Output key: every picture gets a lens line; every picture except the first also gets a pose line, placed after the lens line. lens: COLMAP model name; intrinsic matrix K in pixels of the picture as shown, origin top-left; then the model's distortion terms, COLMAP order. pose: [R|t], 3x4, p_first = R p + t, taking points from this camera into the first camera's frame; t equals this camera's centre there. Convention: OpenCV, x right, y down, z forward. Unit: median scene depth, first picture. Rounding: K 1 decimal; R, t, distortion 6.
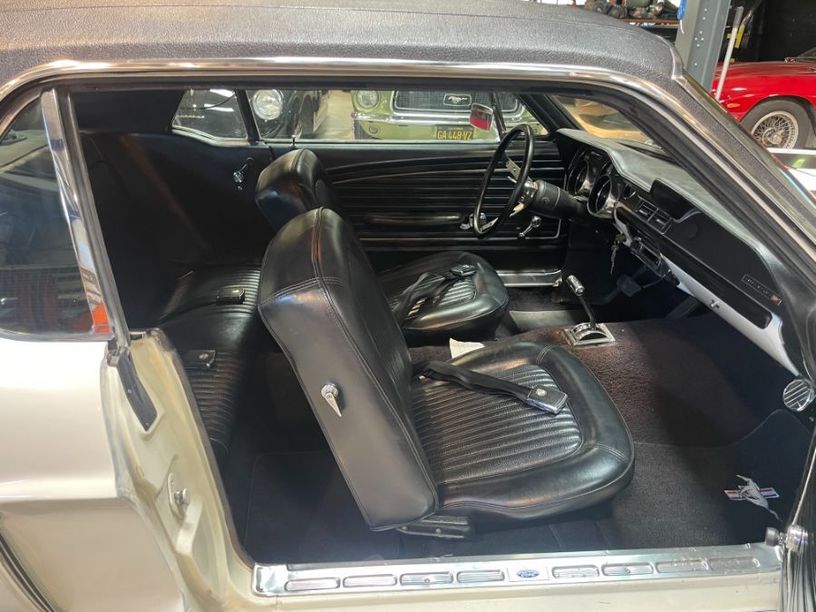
lens RADIAL K [[618.0, 0, 397.0], [0, 618.0, 304.1], [0, 0, 1]] dist [0.100206, -0.135454]
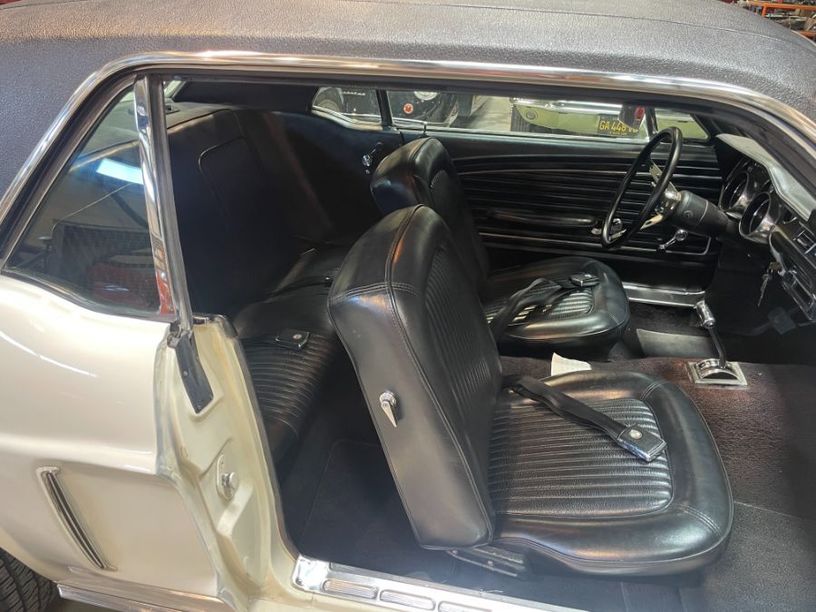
lens RADIAL K [[618.0, 0, 399.5], [0, 618.0, 297.1], [0, 0, 1]] dist [0.100206, -0.135454]
pose [[0.964943, 0.129543, -0.228262, 0.079648], [-0.124608, 0.991554, 0.035961, -0.039817], [0.230993, -0.006257, 0.972935, 0.047241]]
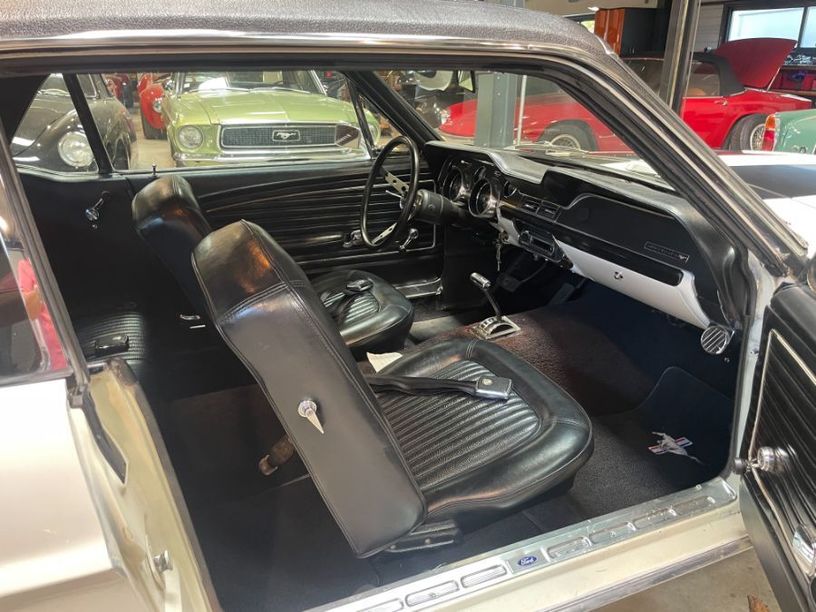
lens RADIAL K [[618.0, 0, 400.0], [0, 618.0, 294.3], [0, 0, 1]] dist [0.100206, -0.135454]
pose [[0.950225, -0.125927, 0.284983, -0.158729], [0.148792, 0.987048, -0.059969, 0.038304], [-0.273740, 0.099387, 0.956655, 0.061535]]
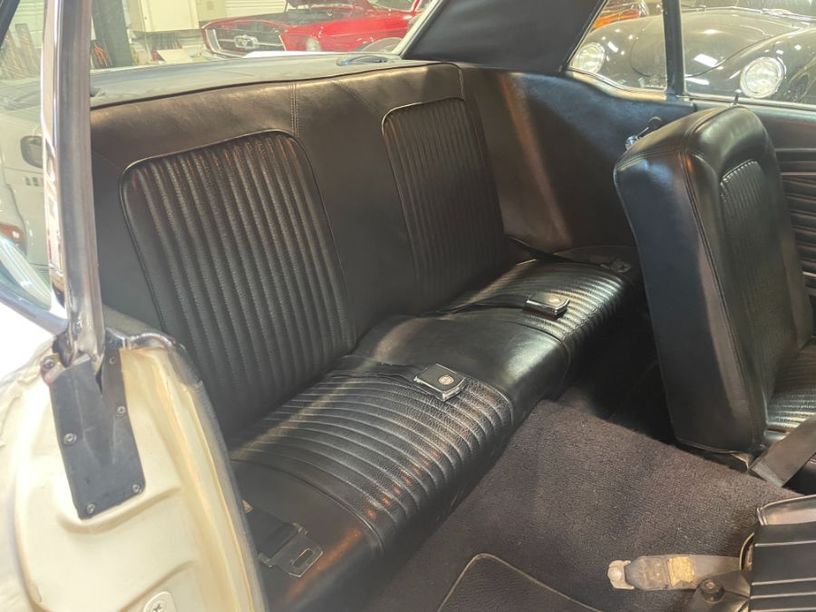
lens RADIAL K [[618.0, 0, 400.9], [0, 618.0, 301.5], [0, 0, 1]] dist [0.100206, -0.135454]
pose [[0.744927, 0.283917, -0.603718, 0.036962], [-0.274745, 0.955182, 0.110196, -0.061026], [0.607946, 0.083781, 0.789545, 0.444984]]
